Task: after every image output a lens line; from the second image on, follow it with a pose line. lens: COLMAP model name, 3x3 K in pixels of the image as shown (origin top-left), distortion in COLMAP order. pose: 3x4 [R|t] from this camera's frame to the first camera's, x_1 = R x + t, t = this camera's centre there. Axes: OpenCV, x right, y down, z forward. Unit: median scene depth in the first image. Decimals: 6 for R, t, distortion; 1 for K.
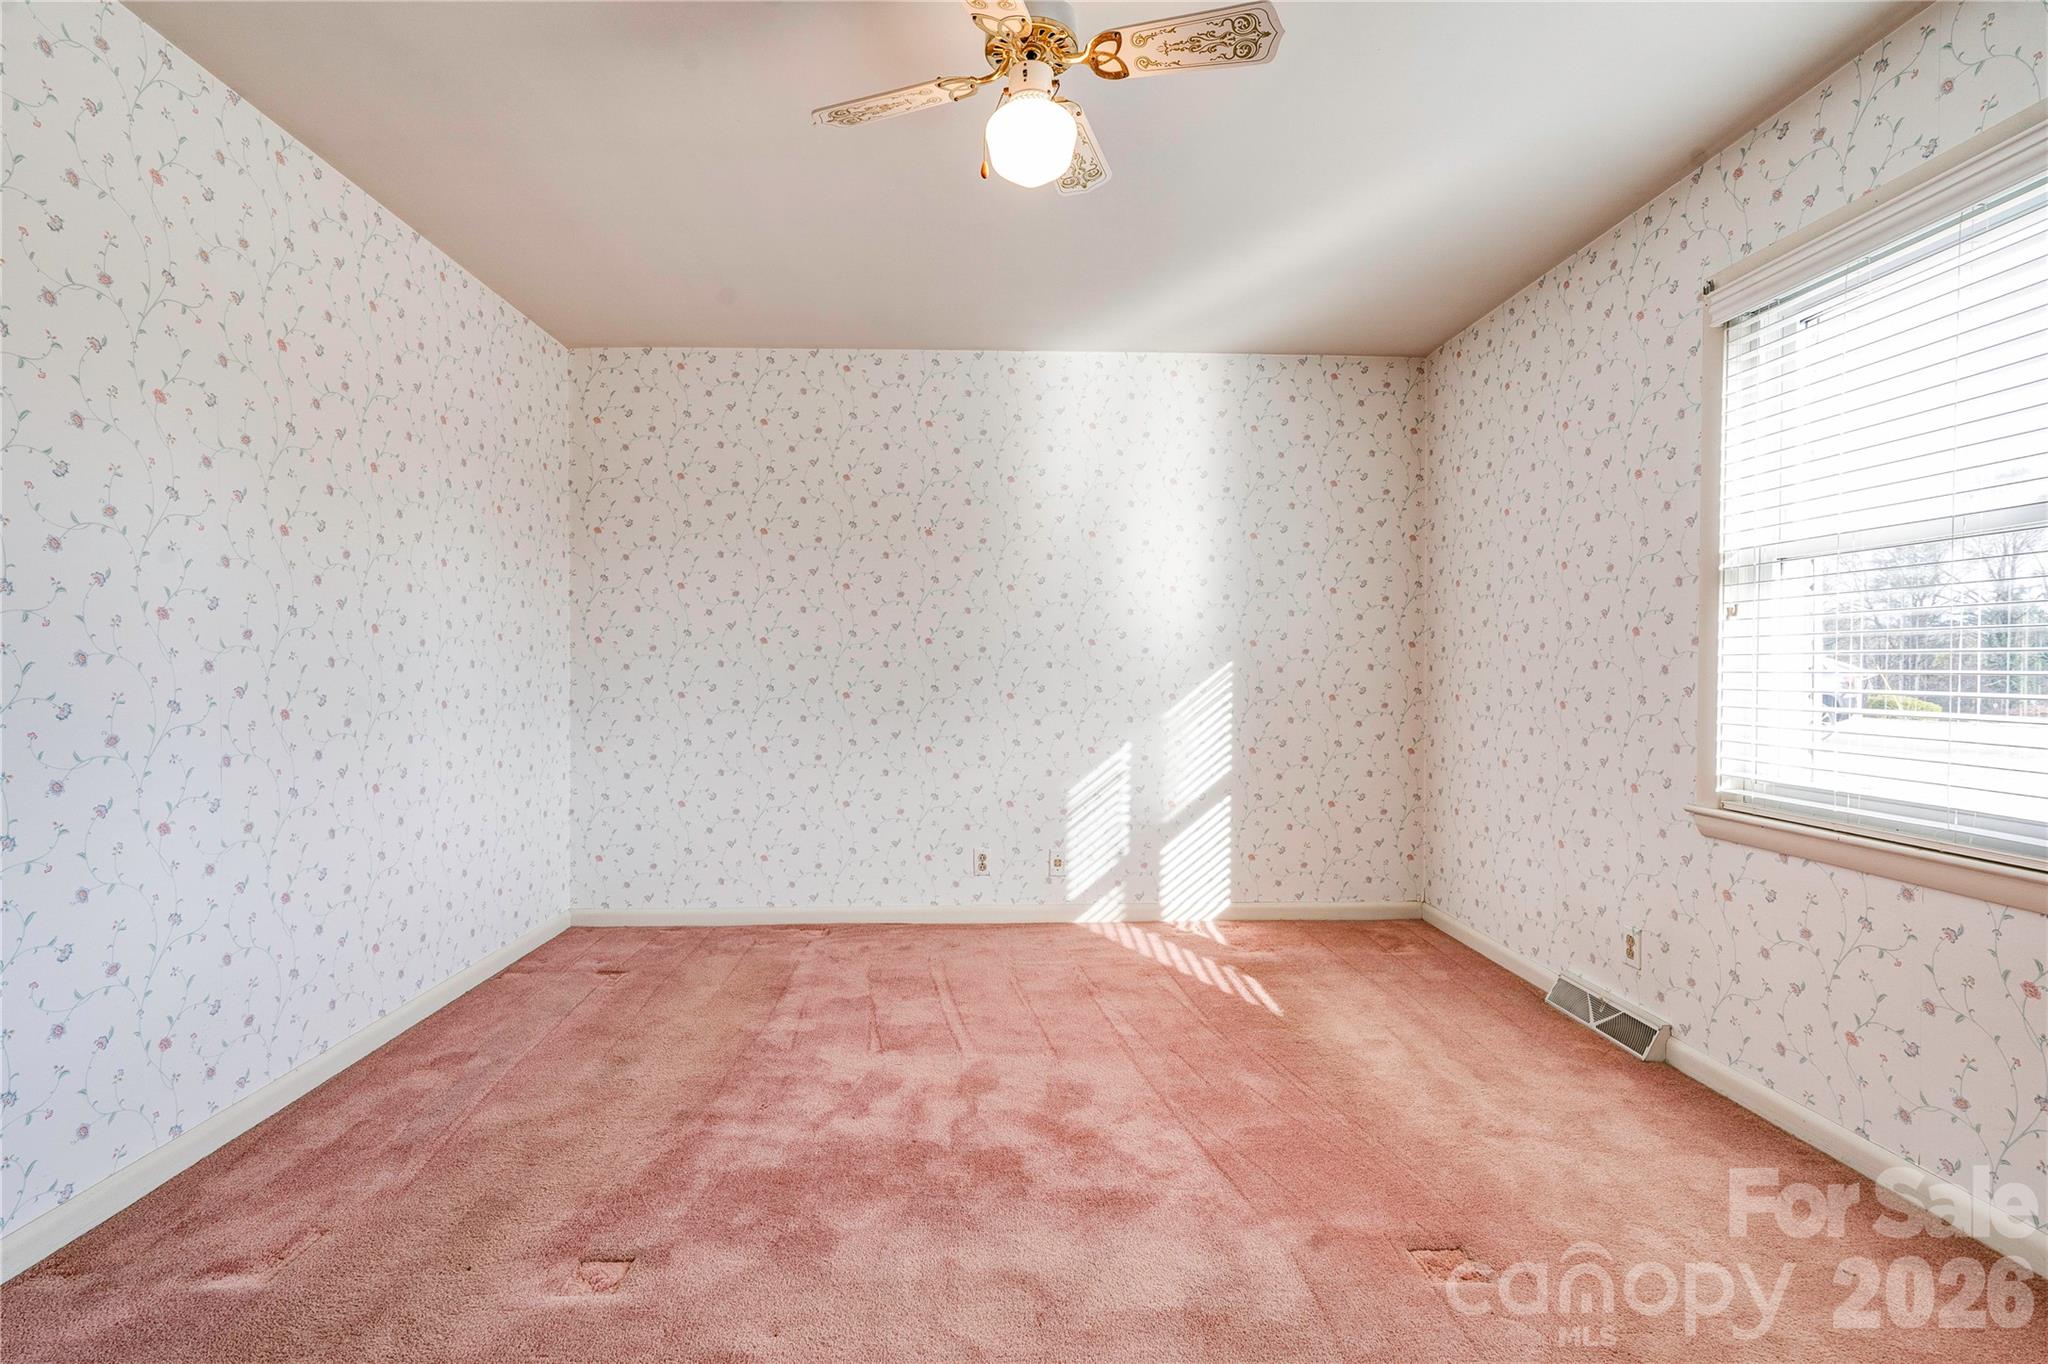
lens RADIAL K [[924.6, 0, 1023.8], [0, 924.6, 676.6], [0, 0, 1]] dist [-0.000299, 0.009748]
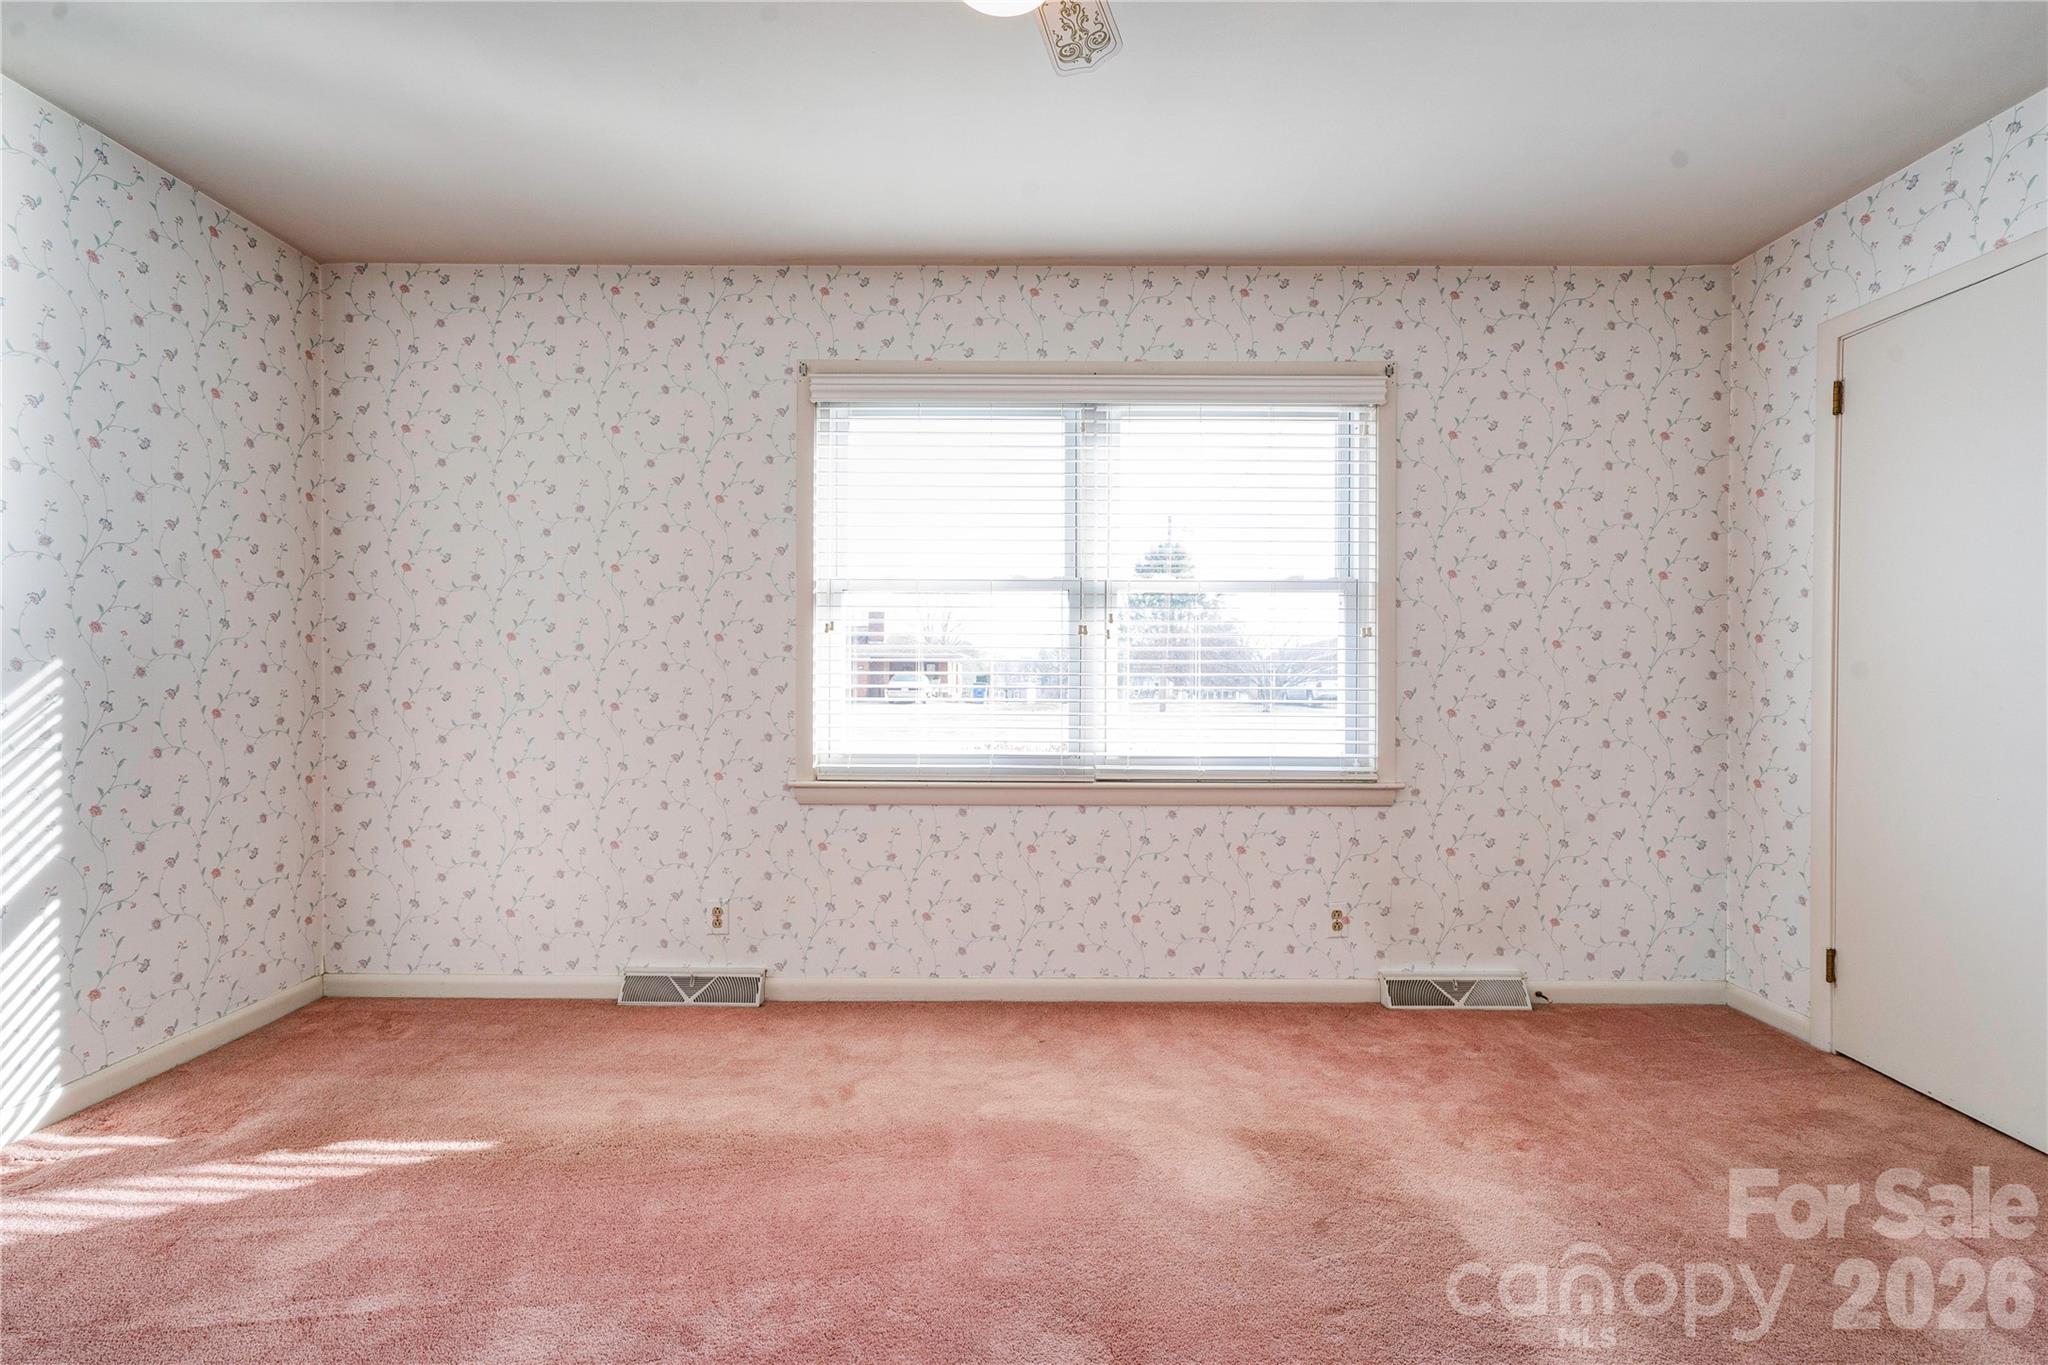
lens RADIAL K [[918.1, 0, 1002.4], [0, 918.1, 679.2], [0, 0, 1]] dist [-0.000444, 0.013170]
pose [[0.073983, -0.010428, 0.997205, -0.368730], [0.006860, 0.999927, 0.009948, -0.006183], [-0.997236, 0.006105, 0.074049, 0.486187]]
